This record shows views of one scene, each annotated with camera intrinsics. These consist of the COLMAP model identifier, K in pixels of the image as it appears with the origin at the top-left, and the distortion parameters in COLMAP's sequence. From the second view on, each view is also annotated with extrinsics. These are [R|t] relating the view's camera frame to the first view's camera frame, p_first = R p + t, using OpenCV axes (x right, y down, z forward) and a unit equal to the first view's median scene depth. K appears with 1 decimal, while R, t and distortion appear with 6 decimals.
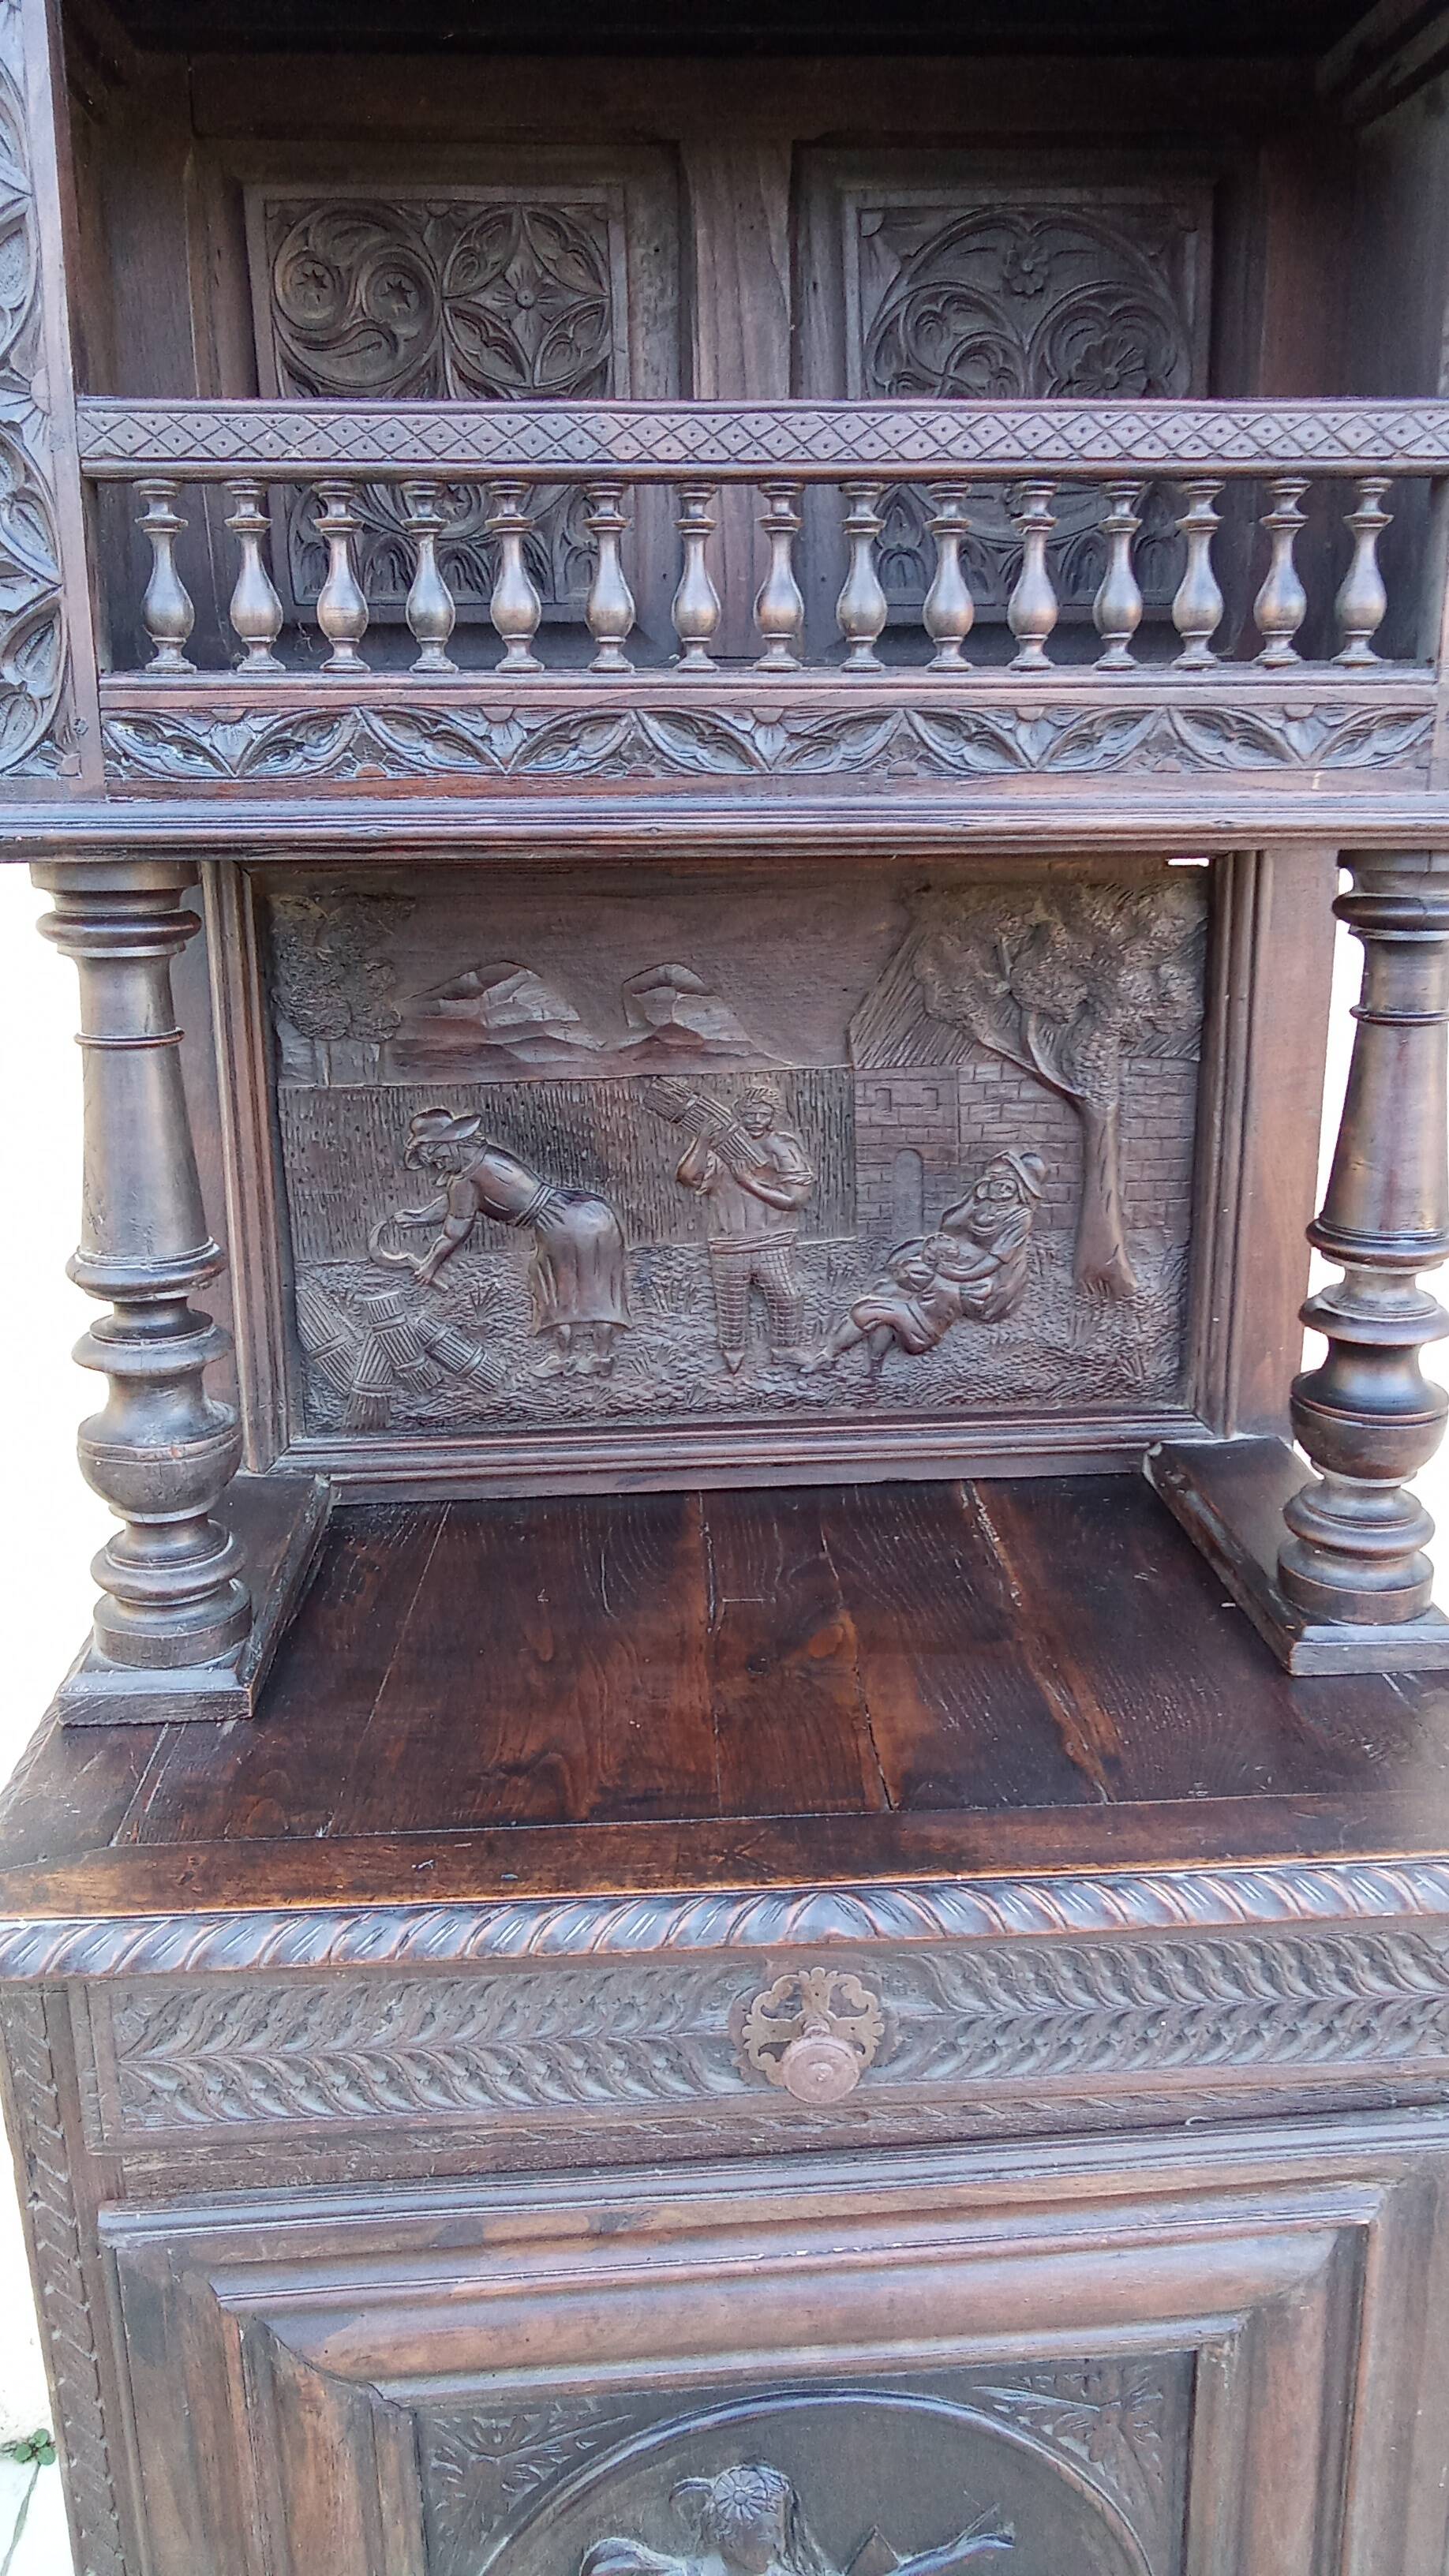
lens RADIAL K [[2002.1, 0, 733.3], [0, 2002.1, 1297.7], [0, 0, 1]] dist [0.066865, -0.112953]
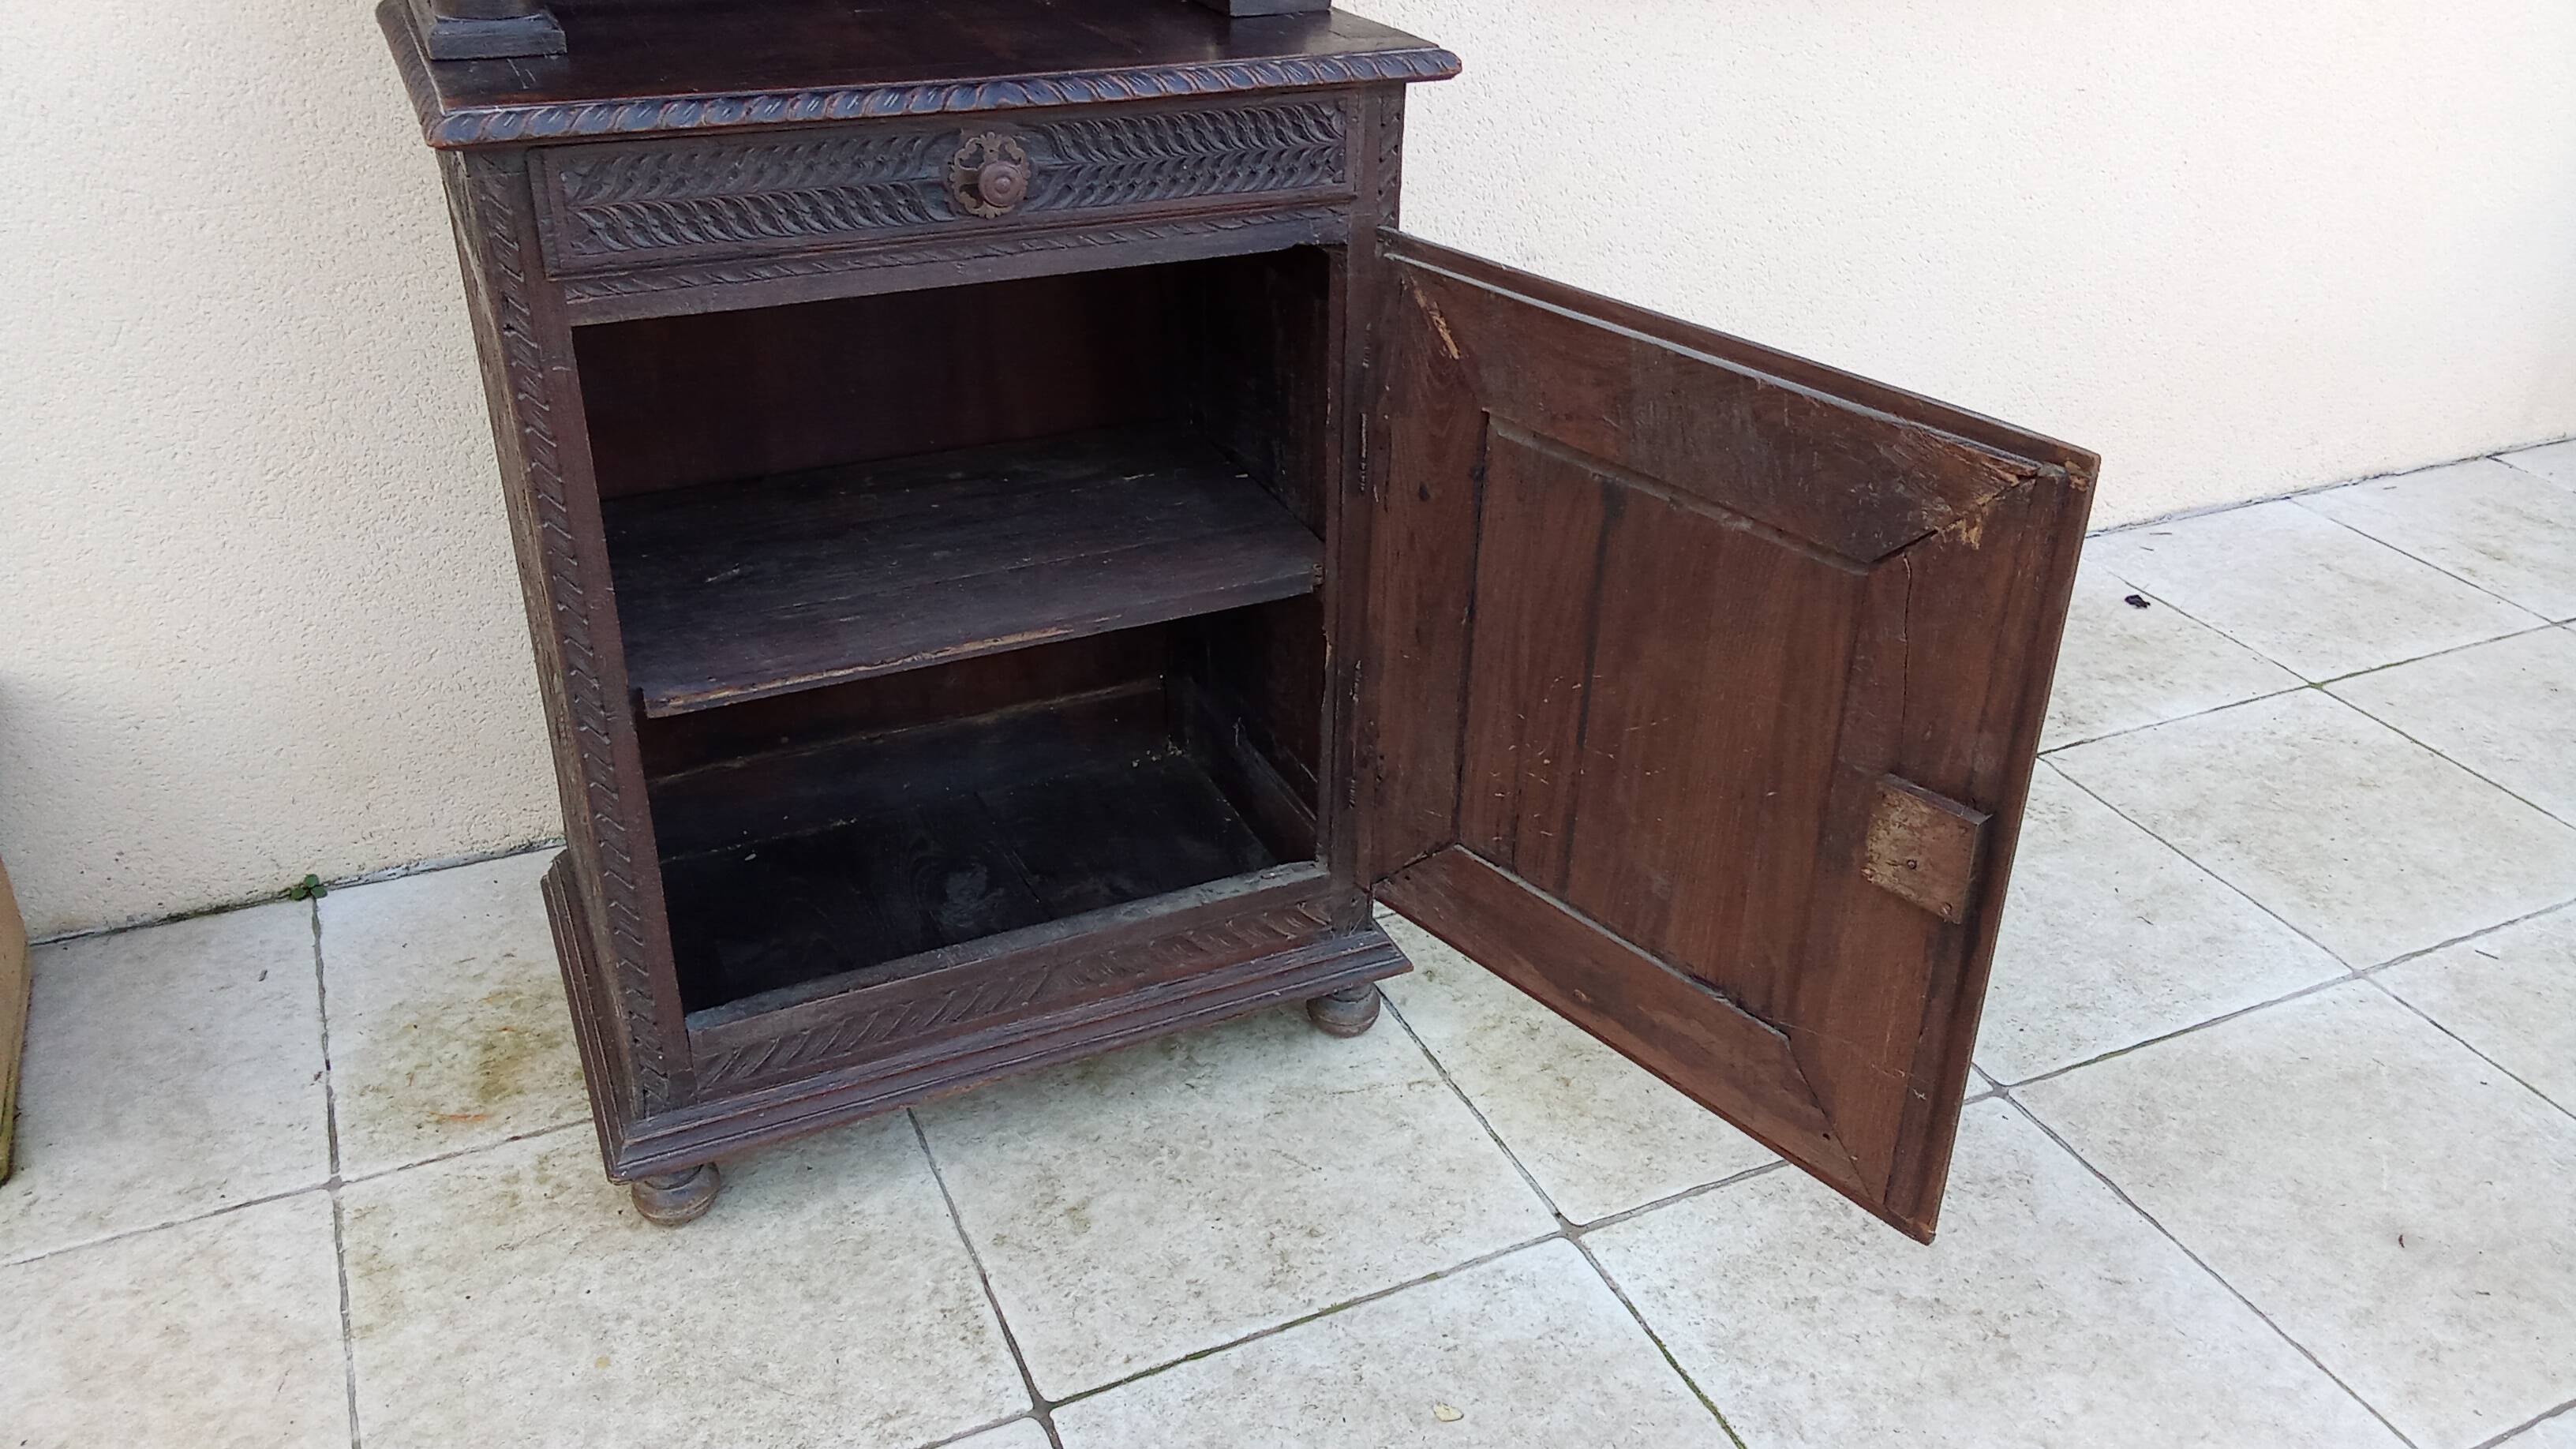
lens RADIAL K [[1990.5, 0, 1279.6], [0, 1990.5, 703.9], [0, 0, 1]] dist [0.058596, -0.101123]
pose [[0.930951, -0.148261, 0.333690, -0.259521], [0.073358, 0.971166, 0.226837, 0.307848], [-0.357700, -0.186696, 0.914984, -0.500129]]
